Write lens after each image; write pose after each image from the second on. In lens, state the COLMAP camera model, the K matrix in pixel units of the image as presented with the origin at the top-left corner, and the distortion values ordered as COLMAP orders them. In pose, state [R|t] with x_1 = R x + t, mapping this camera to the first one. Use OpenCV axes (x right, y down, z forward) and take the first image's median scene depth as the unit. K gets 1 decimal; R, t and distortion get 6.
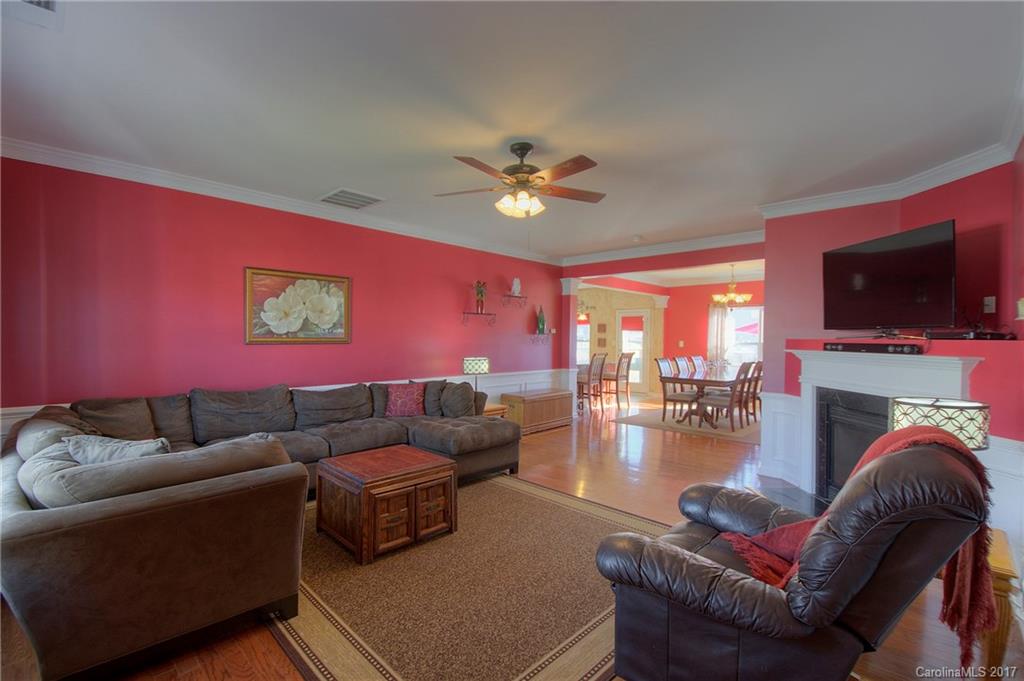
lens RADIAL K [[453.6, 0, 512.0], [0, 453.6, 340.5], [0, 0, 1]] dist [0.004485, -0.017105]
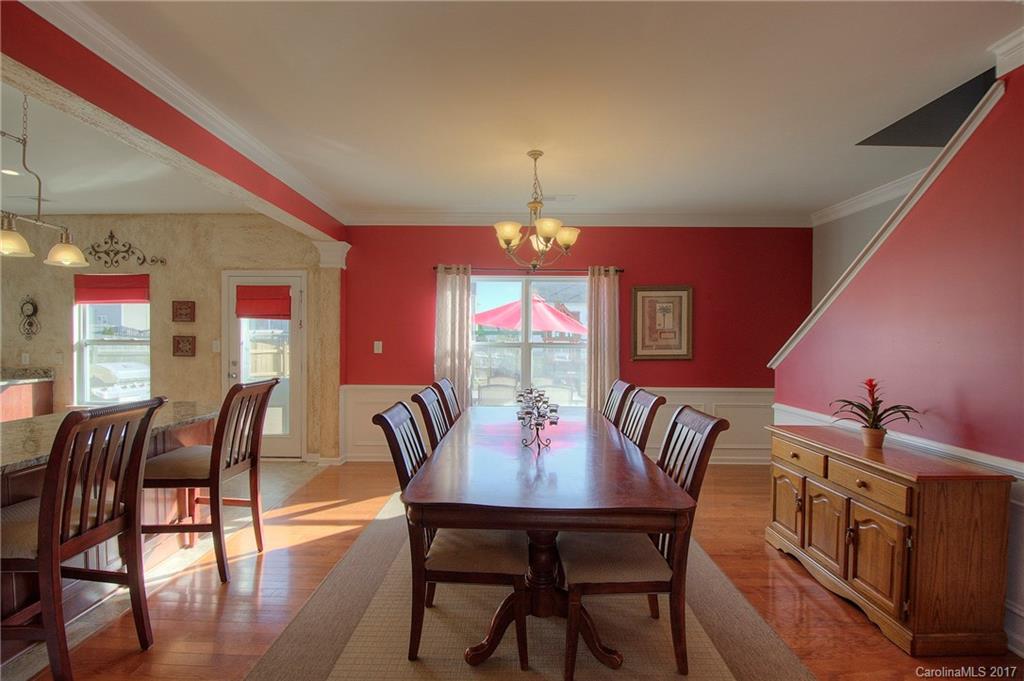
lens RADIAL K [[453.6, 0, 512.0], [0, 453.6, 340.5], [0, 0, 1]] dist [0.004485, -0.017105]
pose [[0.717585, -0.010785, 0.696387, 0.135309], [0.005489, 0.999937, 0.009830, -0.003091], [-0.696449, -0.003231, 0.717599, 0.534461]]
